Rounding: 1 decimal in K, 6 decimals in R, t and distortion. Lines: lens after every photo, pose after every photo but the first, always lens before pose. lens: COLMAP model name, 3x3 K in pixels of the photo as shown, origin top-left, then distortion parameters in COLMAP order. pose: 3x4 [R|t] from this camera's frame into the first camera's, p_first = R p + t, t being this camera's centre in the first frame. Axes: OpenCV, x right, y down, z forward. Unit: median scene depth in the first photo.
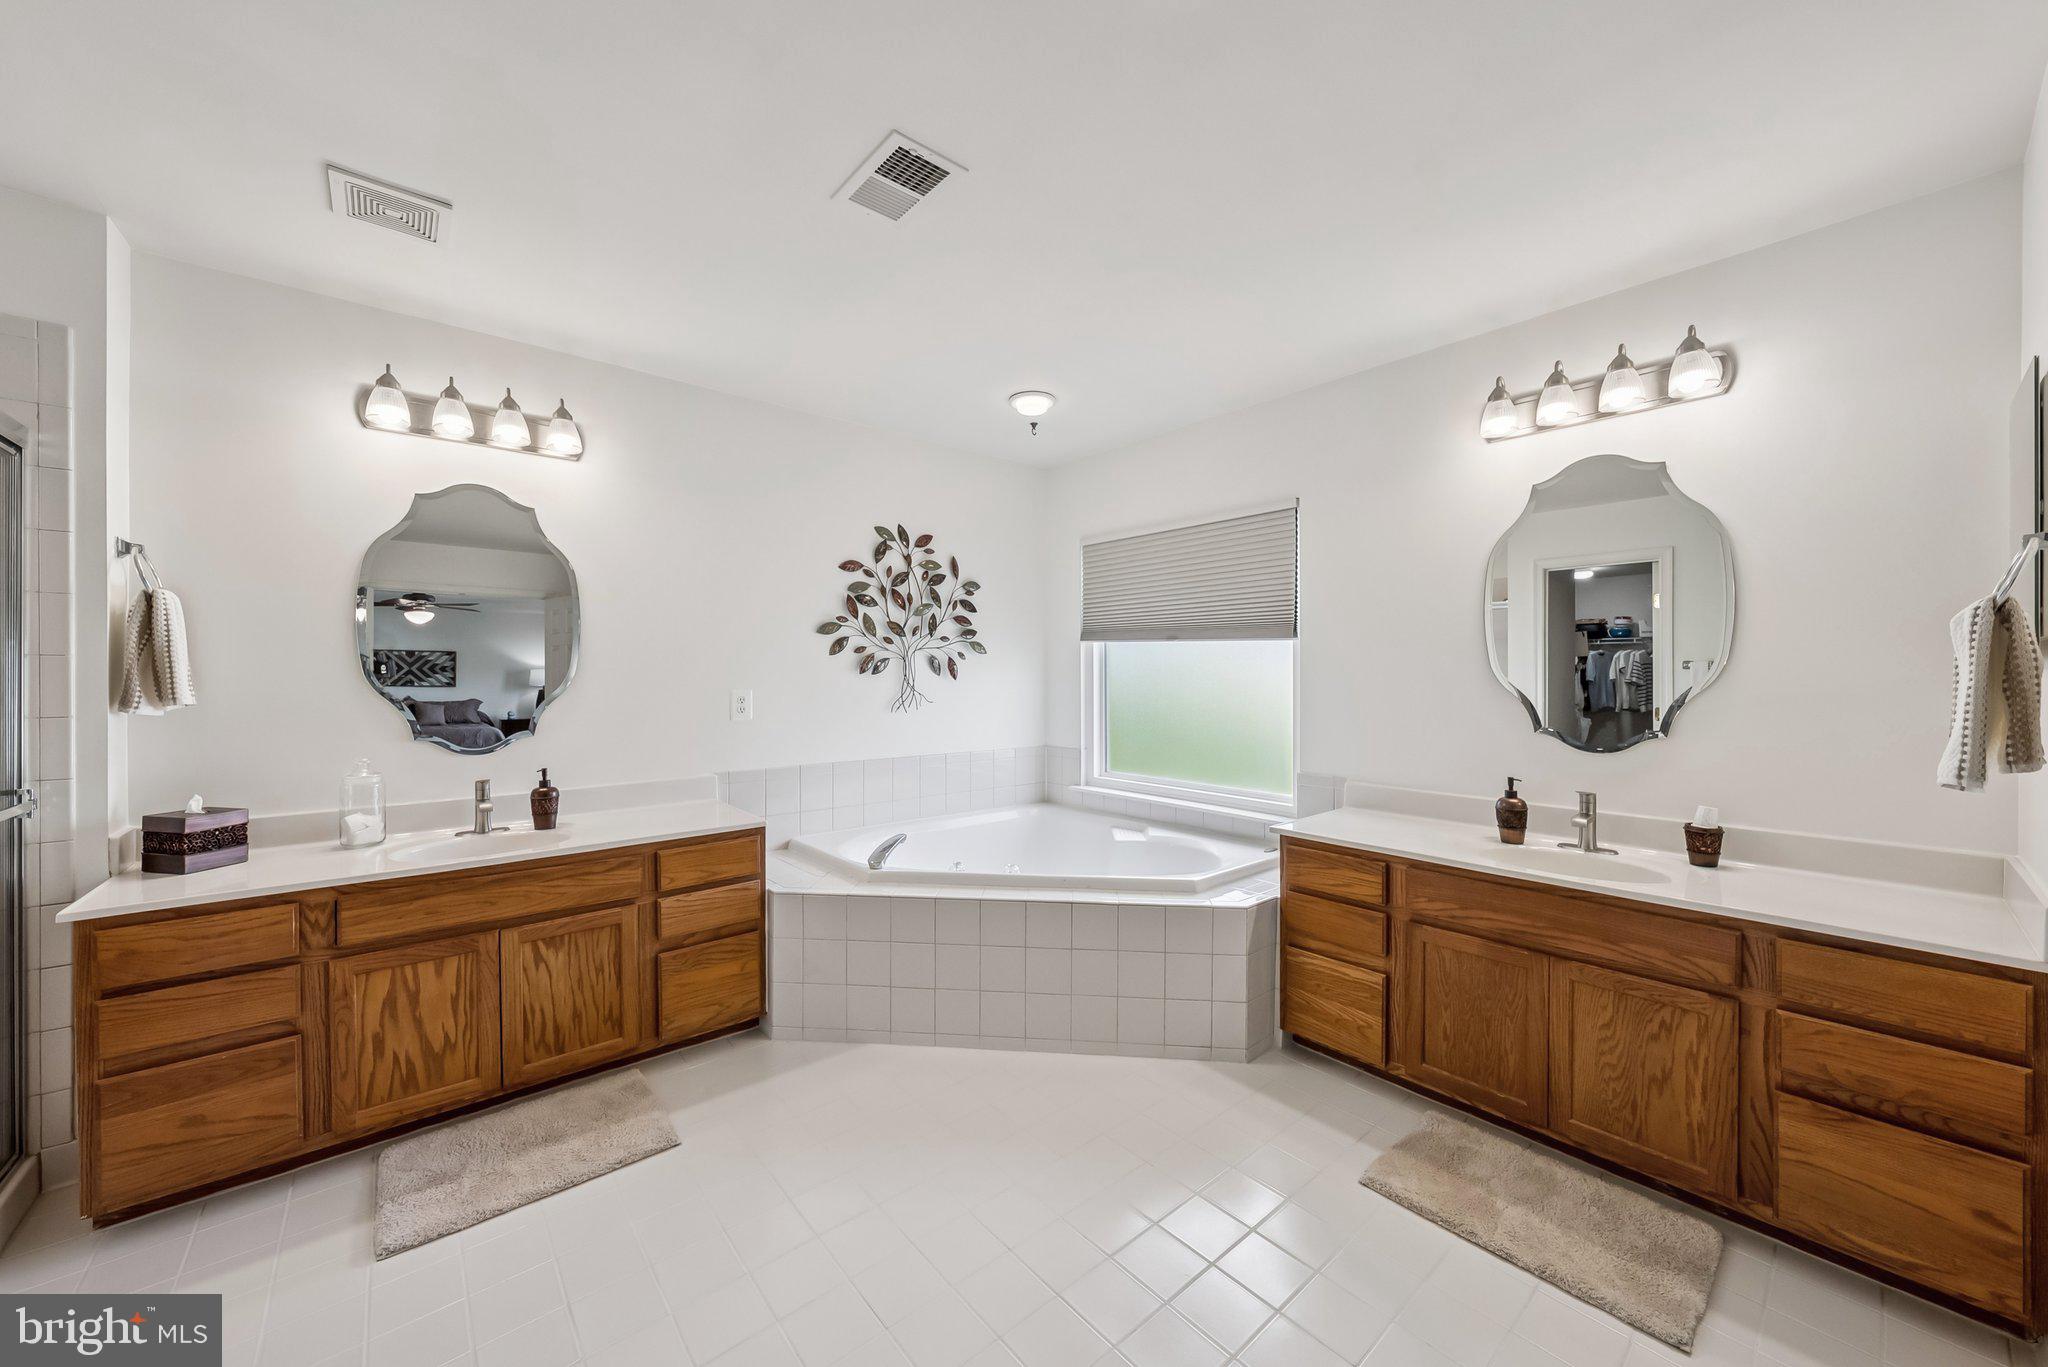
lens RADIAL K [[756.3, 0, 1040.0], [0, 756.3, 680.2], [0, 0, 1]] dist [-0.002766, -0.000070]
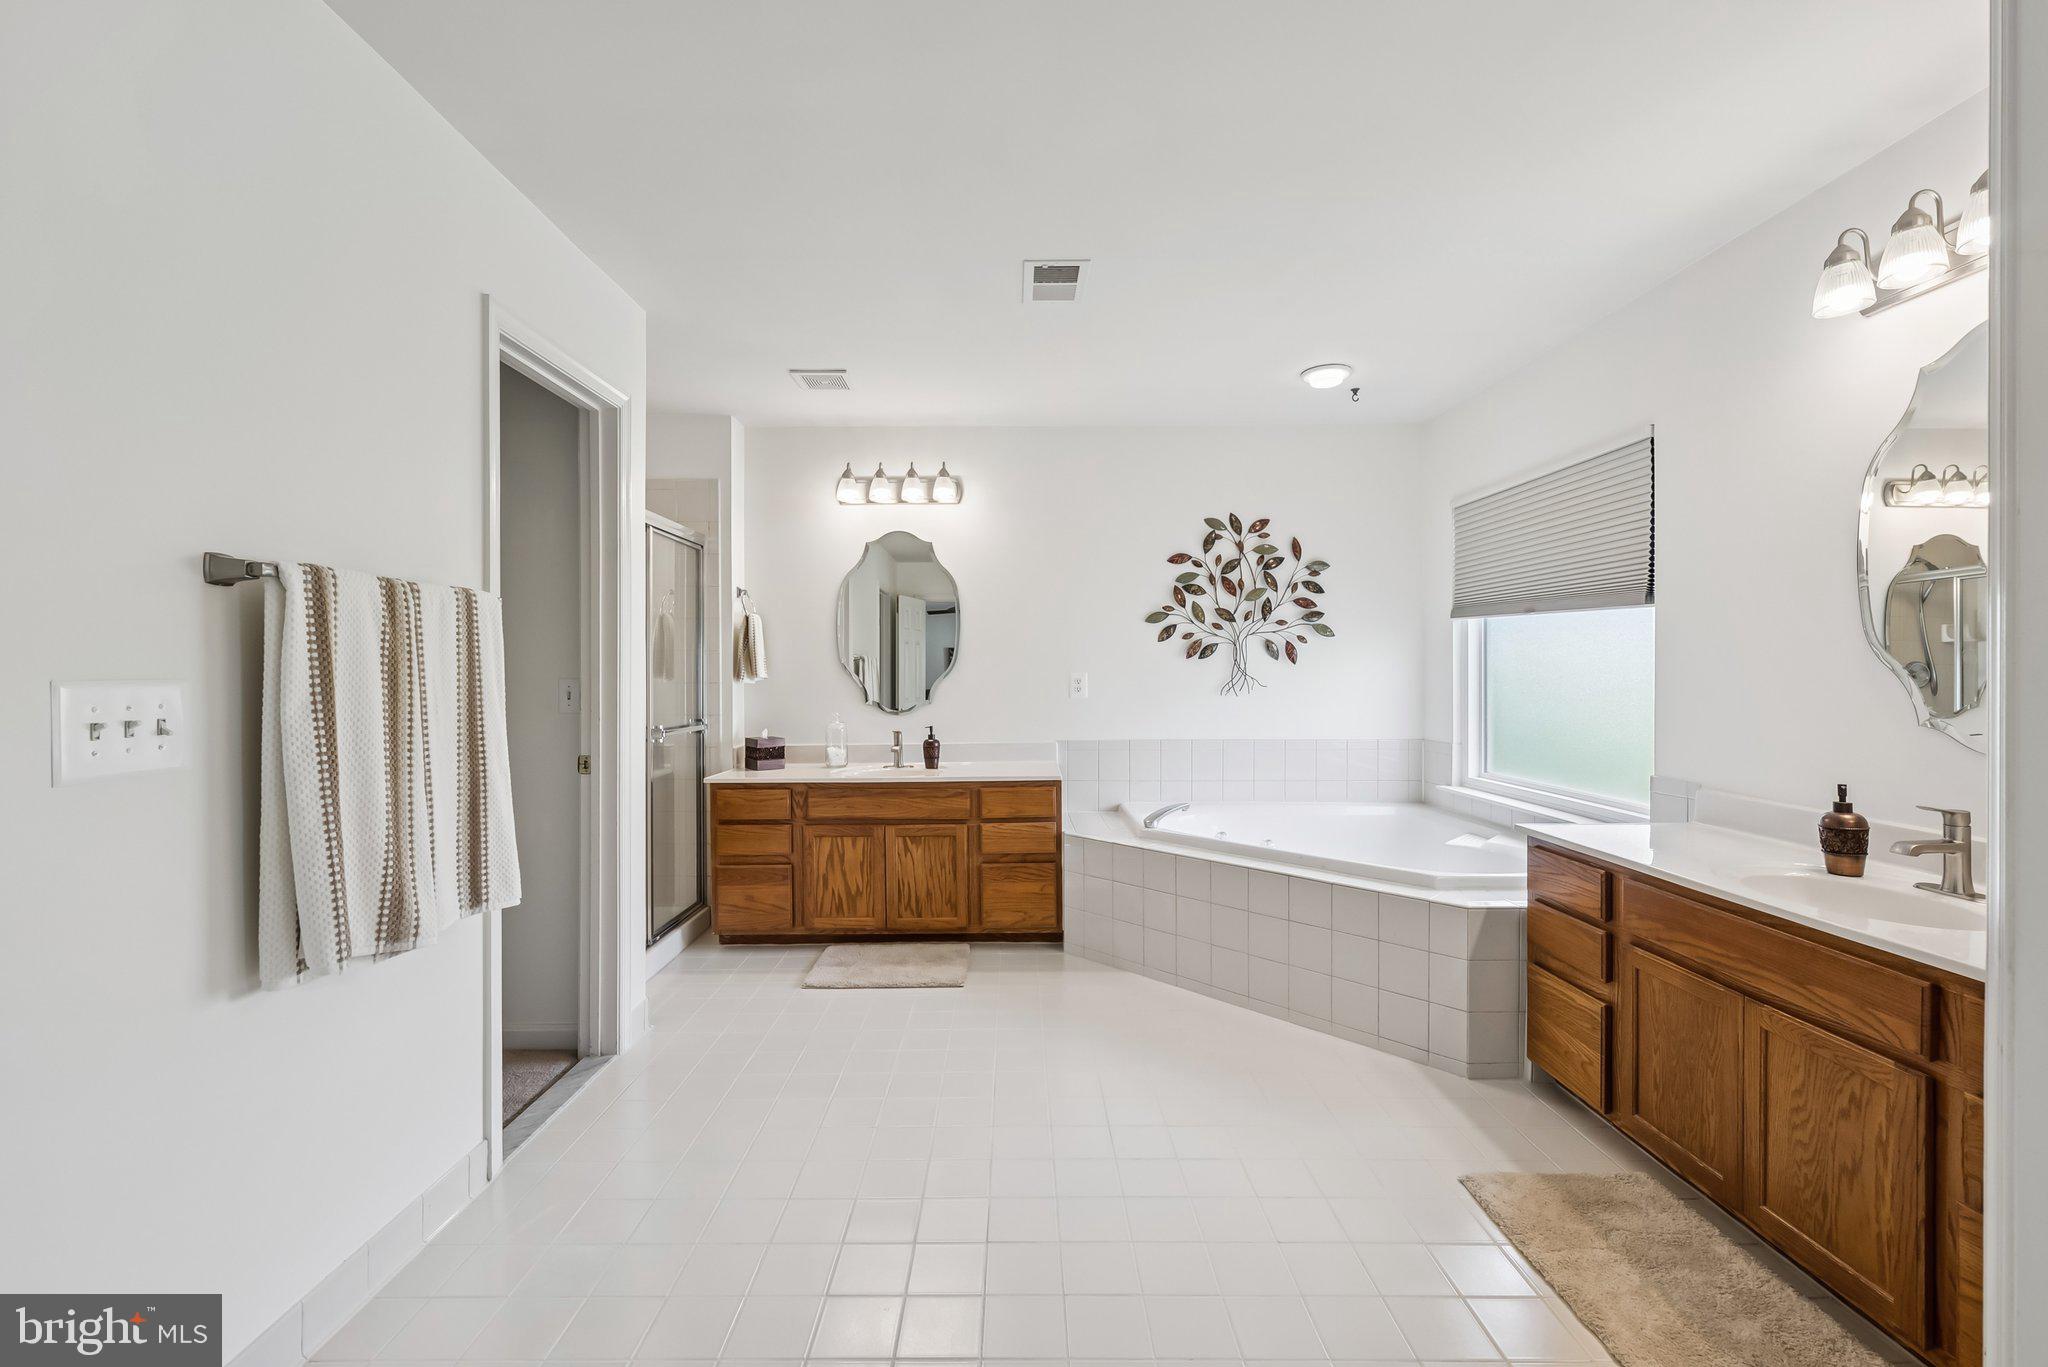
lens RADIAL K [[884.5, 0, 1006.3], [0, 884.5, 685.5], [0, 0, 1]] dist [-0.002695, -0.000110]
pose [[0.752898, 0.006638, -0.658104, 0.591032], [-0.000271, 0.999952, 0.009776, 0.026440], [0.658137, -0.007182, 0.752864, -0.171054]]
